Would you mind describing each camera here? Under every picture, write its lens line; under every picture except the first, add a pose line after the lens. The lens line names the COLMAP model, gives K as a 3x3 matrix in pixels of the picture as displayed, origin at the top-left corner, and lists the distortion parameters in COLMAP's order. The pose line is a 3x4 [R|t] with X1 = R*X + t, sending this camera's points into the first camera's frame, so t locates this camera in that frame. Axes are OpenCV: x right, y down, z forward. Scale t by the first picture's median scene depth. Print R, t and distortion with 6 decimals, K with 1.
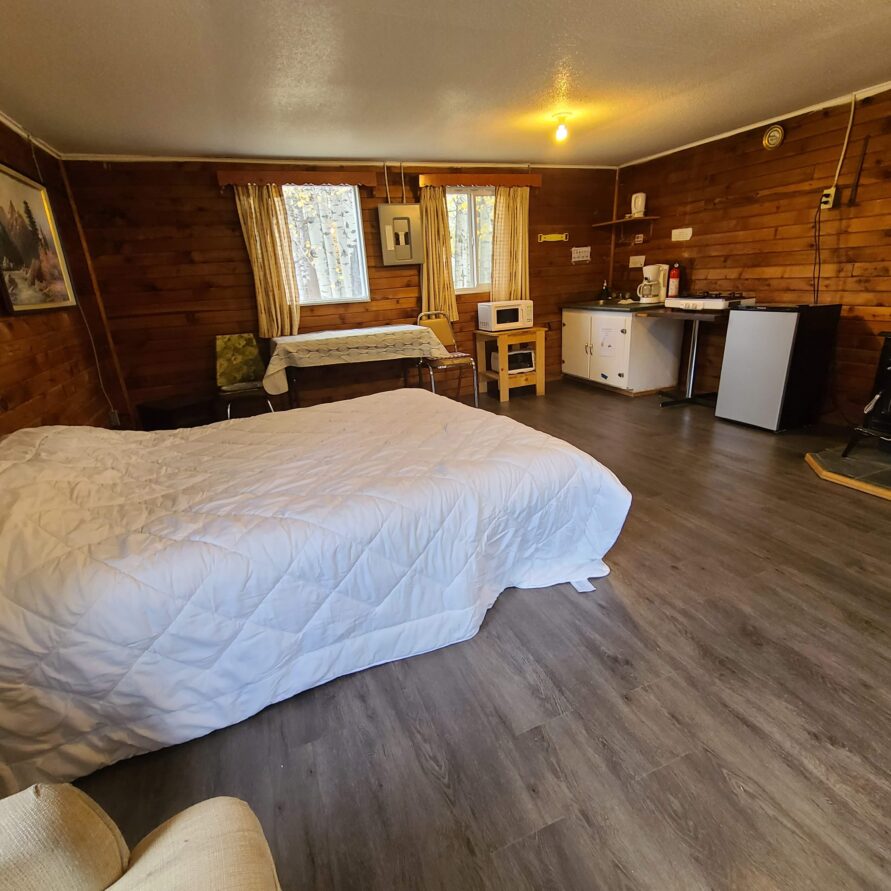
lens RADIAL K [[486.8, 0, 445.9], [0, 486.8, 450.3], [0, 0, 1]] dist [0.001018, -0.001612]
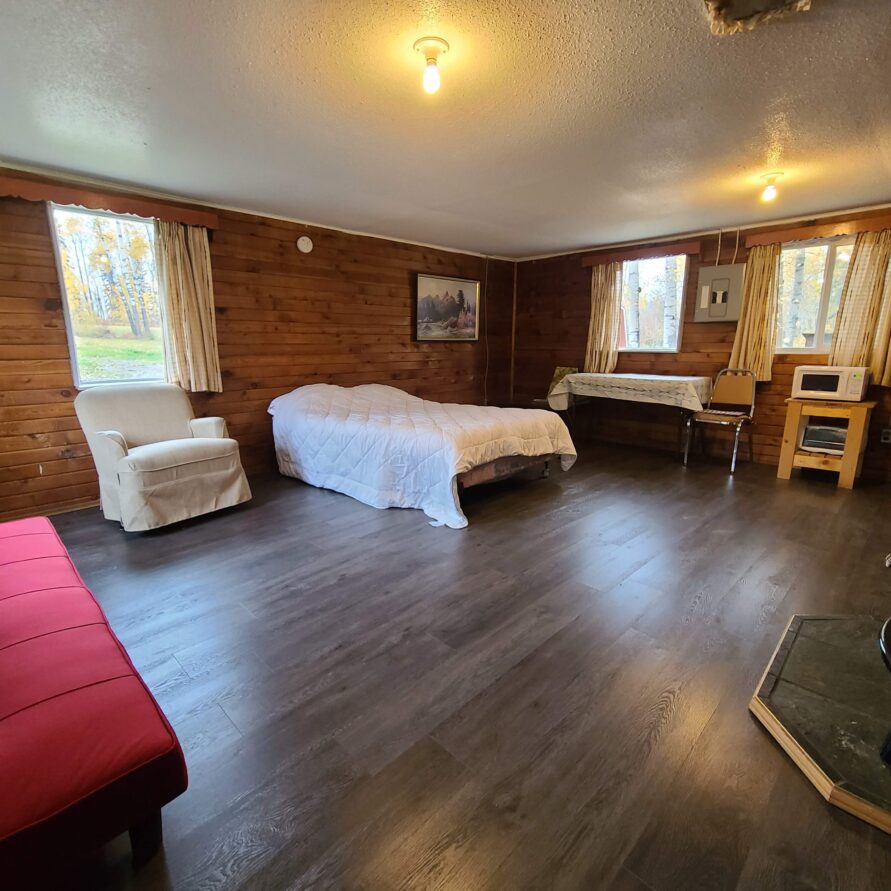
lens RADIAL K [[486.8, 0, 441.3], [0, 486.8, 445.2], [0, 0, 1]] dist [0.001018, -0.001612]
pose [[0.388189, 0.244707, -0.888497, 0.727494], [-0.327777, 0.937723, 0.115057, -0.066786], [0.861320, 0.246565, 0.444223, 0.108732]]
